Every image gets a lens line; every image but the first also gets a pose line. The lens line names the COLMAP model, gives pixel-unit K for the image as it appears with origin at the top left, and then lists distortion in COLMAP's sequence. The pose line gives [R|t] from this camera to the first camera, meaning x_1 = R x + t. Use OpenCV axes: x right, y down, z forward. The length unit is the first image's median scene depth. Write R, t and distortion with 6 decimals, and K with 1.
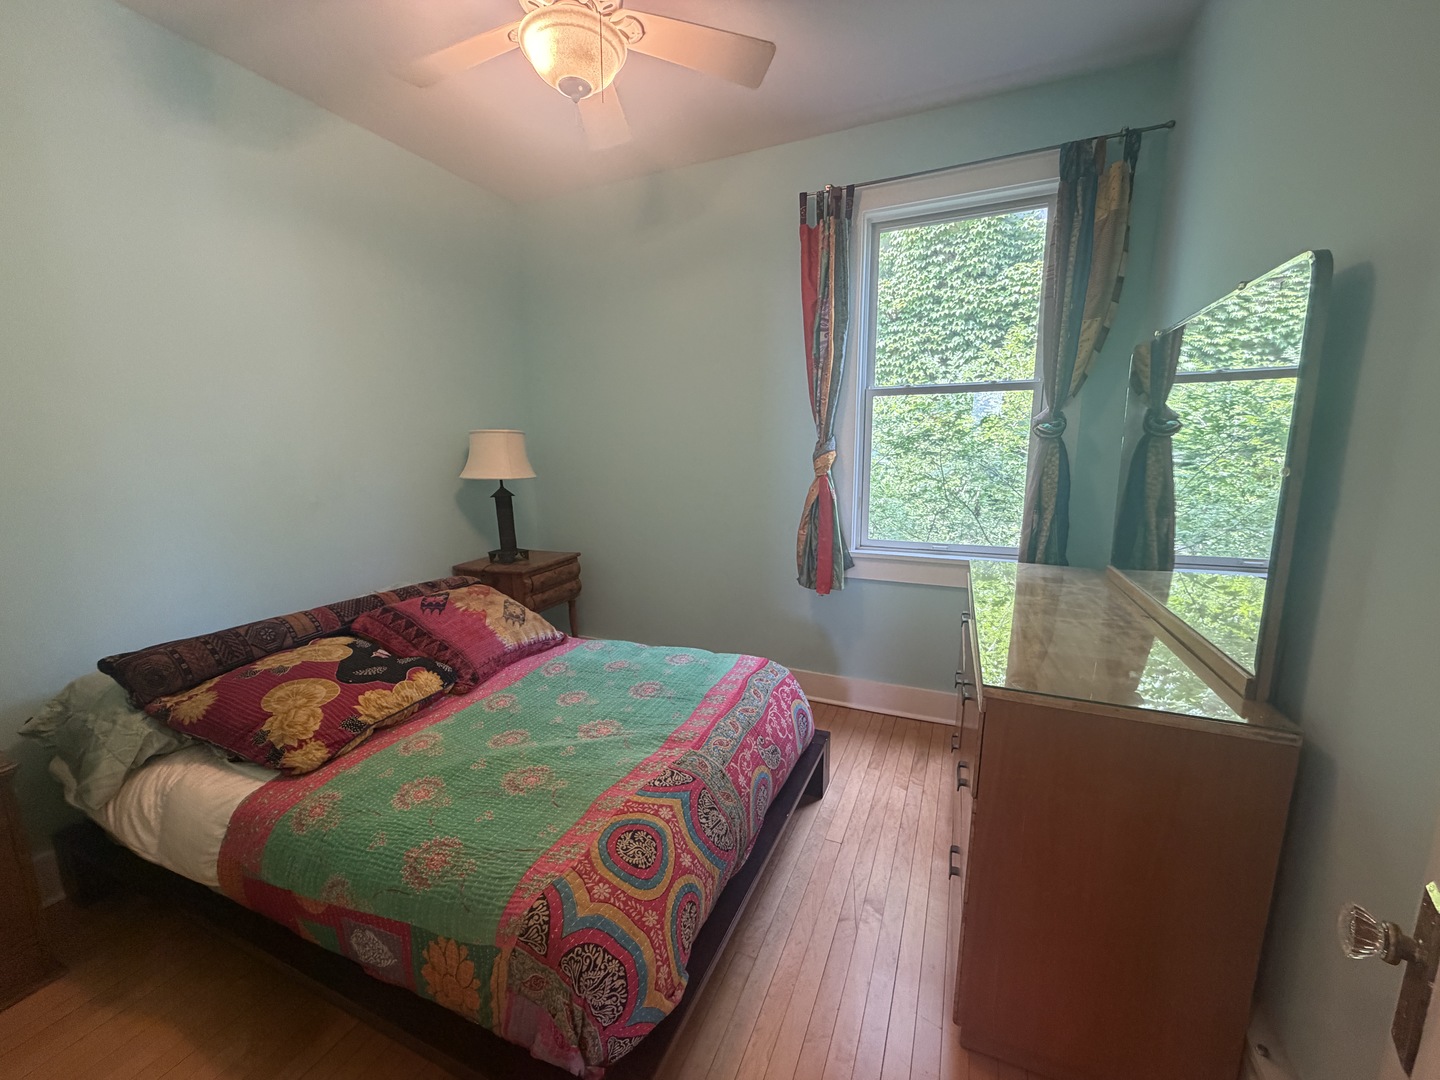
lens RADIAL K [[575.1, 0, 715.3], [0, 575.1, 545.3], [0, 0, 1]] dist [0.000199, -0.000441]
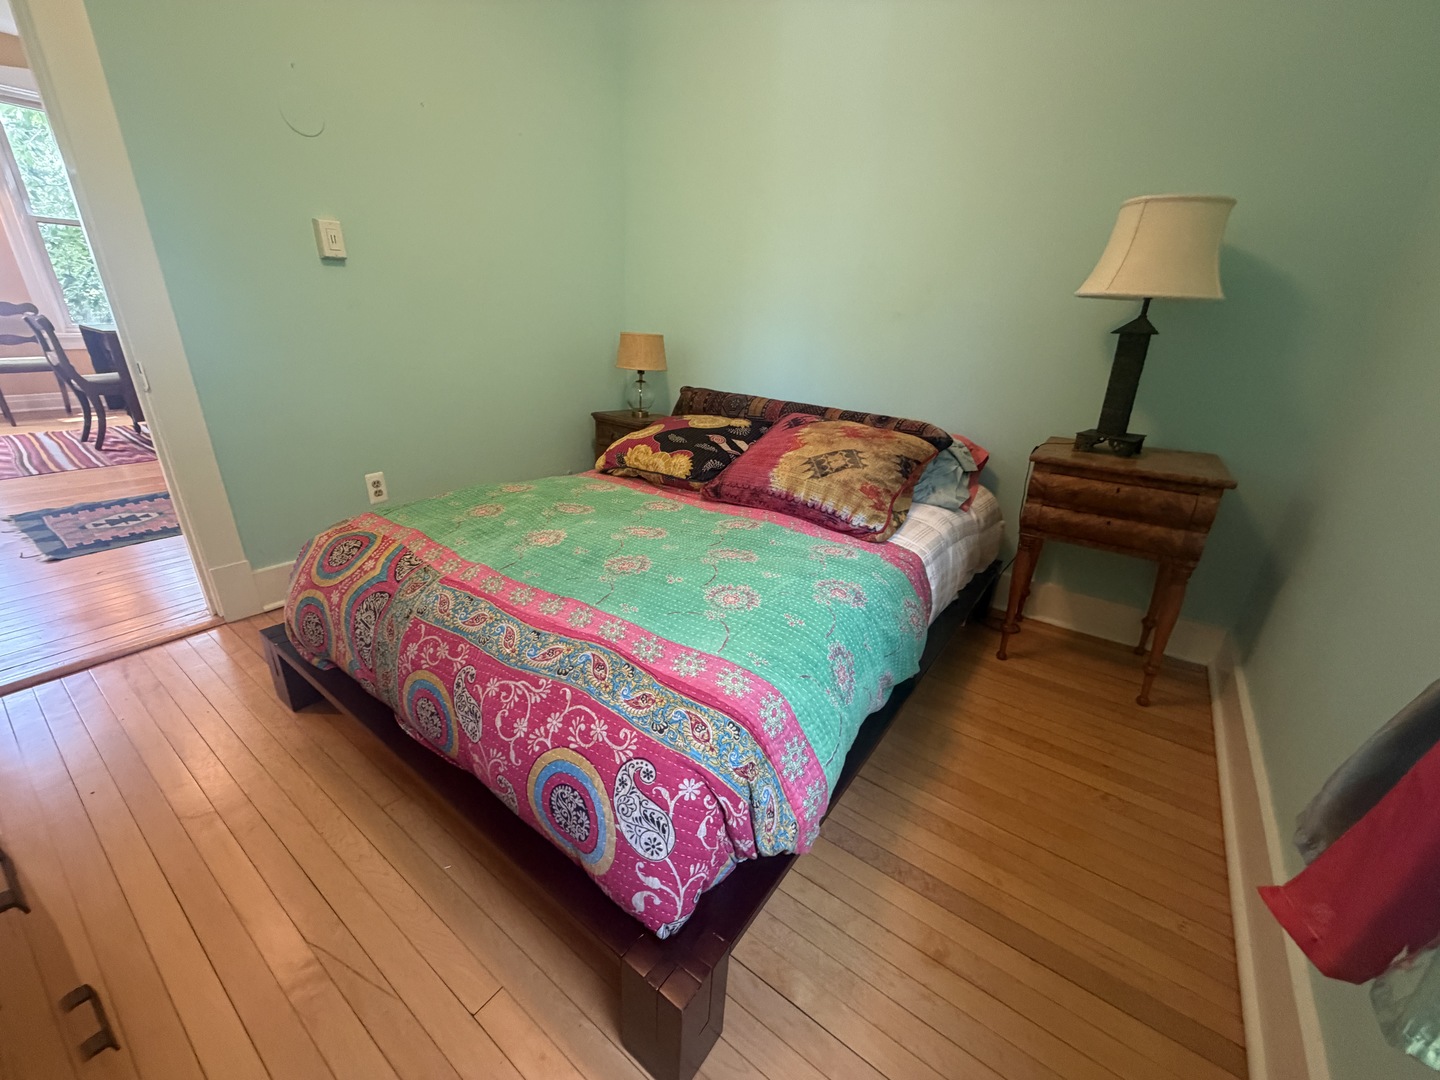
lens RADIAL K [[575.1, 0, 715.3], [0, 575.1, 545.3], [0, 0, 1]] dist [0.000199, -0.000441]
pose [[-0.217914, 0.368164, -0.903863, 0.439904], [-0.203134, 0.888728, 0.410973, -0.071216], [0.954594, 0.273163, -0.118880, 1.080040]]
